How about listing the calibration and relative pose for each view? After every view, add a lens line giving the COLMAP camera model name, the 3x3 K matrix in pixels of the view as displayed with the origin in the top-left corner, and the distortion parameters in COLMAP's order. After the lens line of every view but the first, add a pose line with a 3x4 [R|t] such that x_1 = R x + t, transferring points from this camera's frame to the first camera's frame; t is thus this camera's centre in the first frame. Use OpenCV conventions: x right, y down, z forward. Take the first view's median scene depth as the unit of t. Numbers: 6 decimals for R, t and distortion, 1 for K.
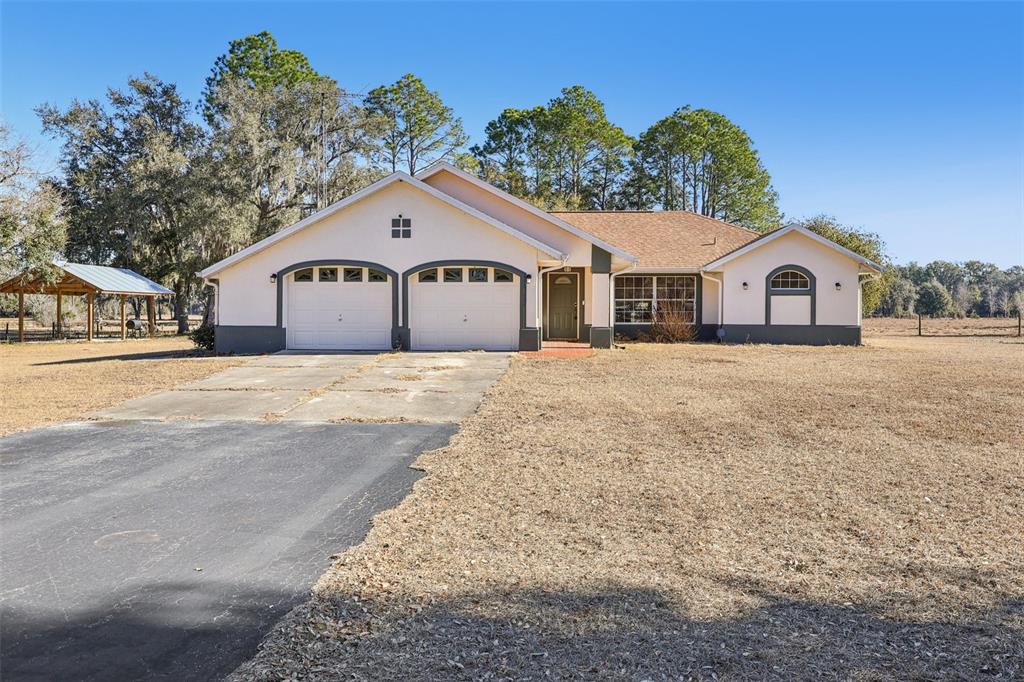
lens RADIAL K [[790.4, 0, 513.7], [0, 790.4, 320.5], [0, 0, 1]] dist [-0.000485, 0.001098]
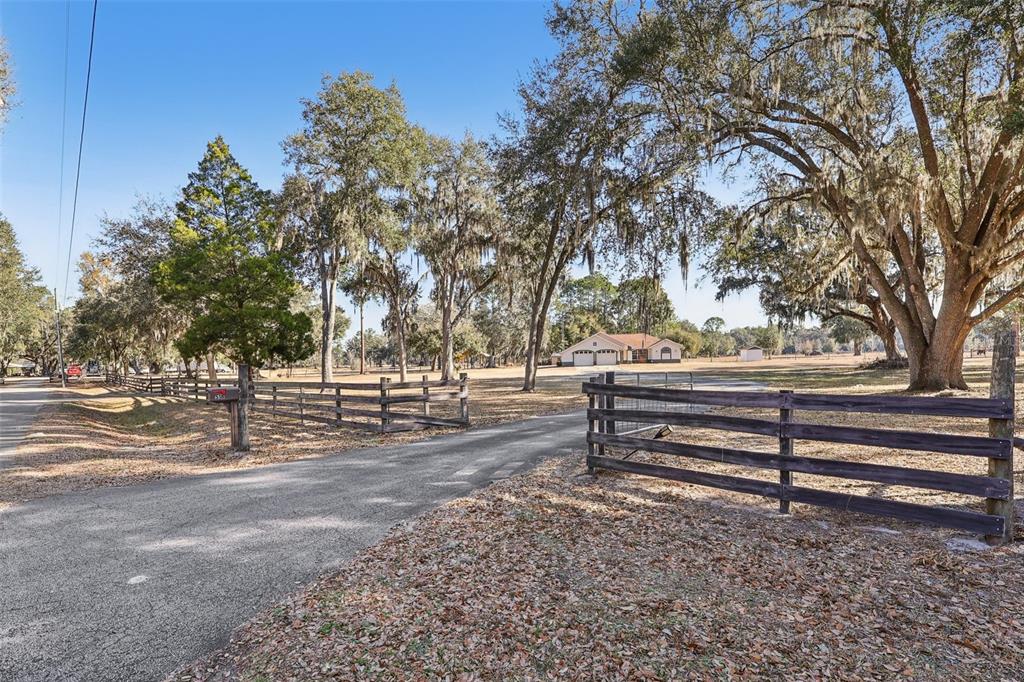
lens RADIAL K [[475.6, 0, 512.0], [0, 475.6, 341.0], [0, 0, 1]] dist [0.000491, 0.000186]
pose [[0.998965, -0.027915, -0.035903, -0.491428], [0.026179, 0.998507, -0.047946, 0.008458], [0.037188, 0.046957, 0.998204, -1.966501]]
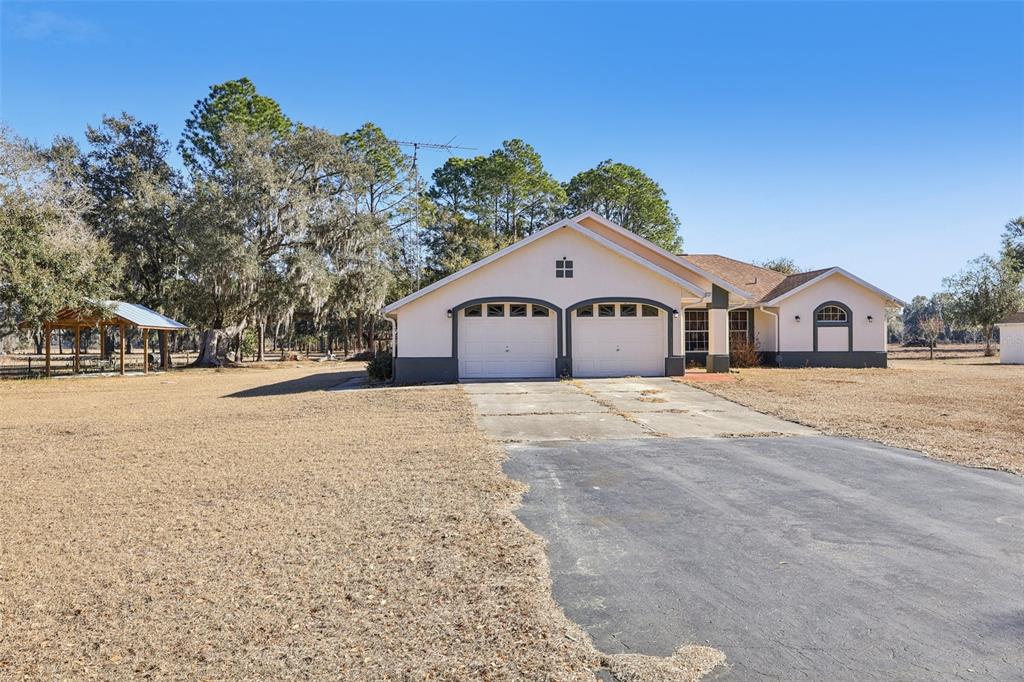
lens RADIAL K [[723.7, 0, 512.0], [0, 723.7, 341.0], [0, 0, 1]] dist [-0.001690, -0.001194]
pose [[0.987111, -0.008816, 0.159794, -0.302665], [0.010858, 0.999870, -0.011915, -0.002208], [-0.159668, 0.013497, 0.987078, -0.002378]]
